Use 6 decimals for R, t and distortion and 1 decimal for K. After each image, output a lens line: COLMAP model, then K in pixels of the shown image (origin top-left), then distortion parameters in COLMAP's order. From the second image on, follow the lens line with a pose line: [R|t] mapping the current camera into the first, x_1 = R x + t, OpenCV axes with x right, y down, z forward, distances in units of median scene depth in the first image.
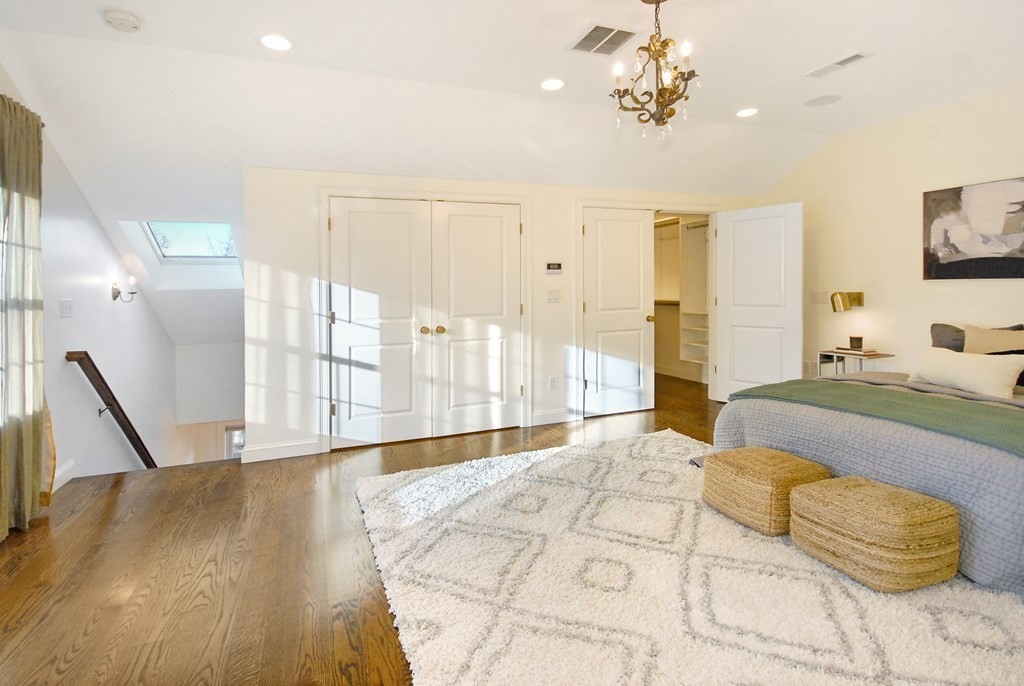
lens RADIAL K [[496.0, 0, 508.3], [0, 496.0, 287.8], [0, 0, 1]] dist [-0.002004, 0.001227]
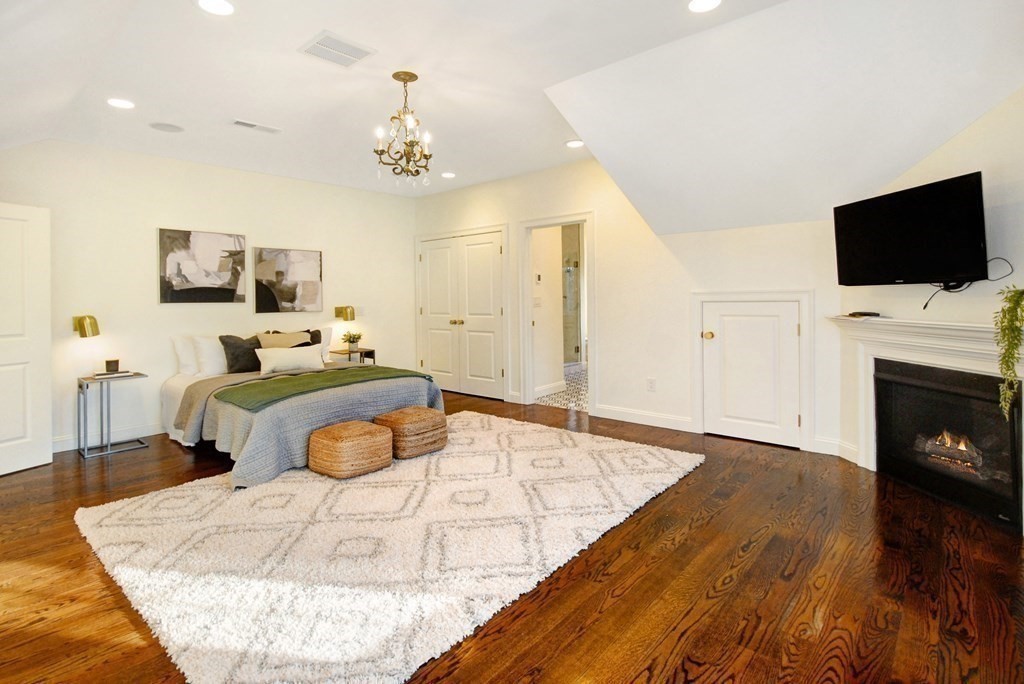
lens RADIAL K [[496.0, 0, 511.7], [0, 496.0, 339.1], [0, 0, 1]] dist [-0.002004, 0.001227]
pose [[-0.451092, -0.043180, 0.891432, -0.617845], [0.024317, 0.997863, 0.060640, 0.018495], [-0.892146, 0.049031, -0.449078, 0.833478]]
